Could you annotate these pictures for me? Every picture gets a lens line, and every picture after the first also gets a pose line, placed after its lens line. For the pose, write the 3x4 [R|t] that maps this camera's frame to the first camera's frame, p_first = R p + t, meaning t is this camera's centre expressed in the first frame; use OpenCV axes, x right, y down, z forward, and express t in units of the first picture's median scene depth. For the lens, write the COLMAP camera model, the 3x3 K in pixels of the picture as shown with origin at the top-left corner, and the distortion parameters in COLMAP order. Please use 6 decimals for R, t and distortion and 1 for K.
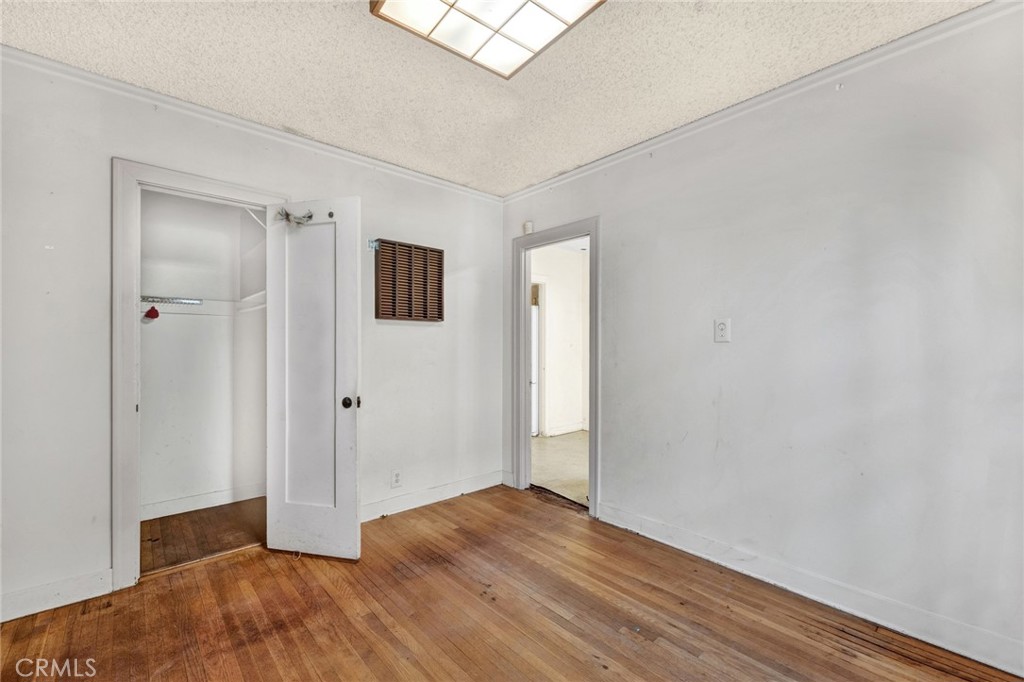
lens RADIAL K [[455.3, 0, 545.5], [0, 455.3, 349.4], [0, 0, 1]] dist [0.001957, 0.001073]
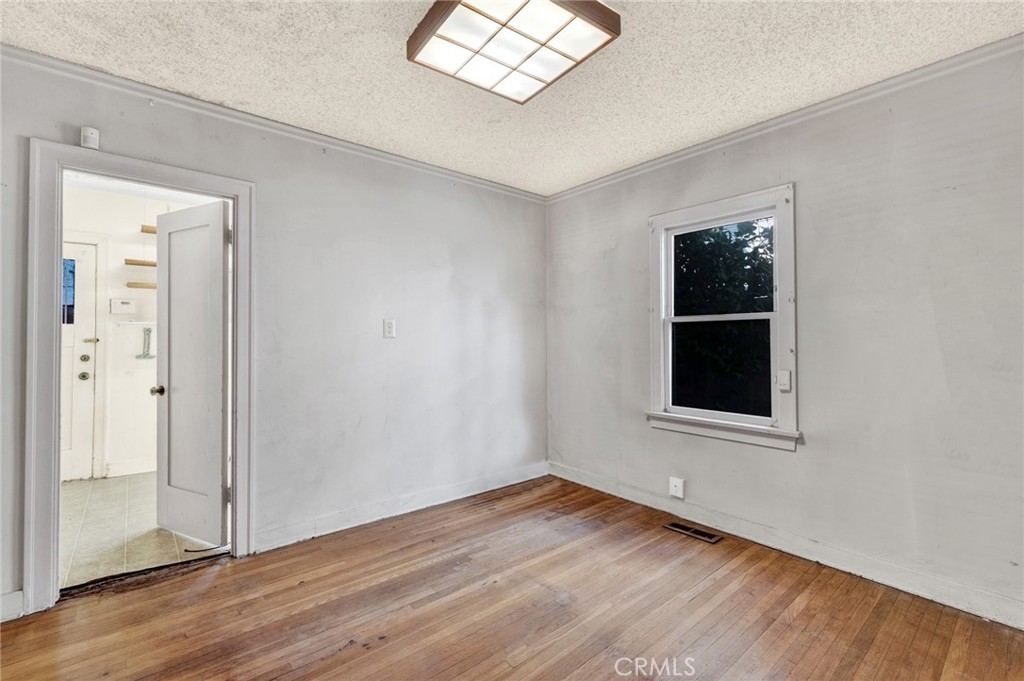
lens RADIAL K [[455.3, 0, 501.3], [0, 455.3, 333.4], [0, 0, 1]] dist [0.001957, 0.001073]
pose [[0.035045, 0.013321, 0.999297, -0.845432], [0.007055, 0.999883, -0.013576, -0.008686], [-0.999361, 0.007526, 0.034947, 0.648441]]
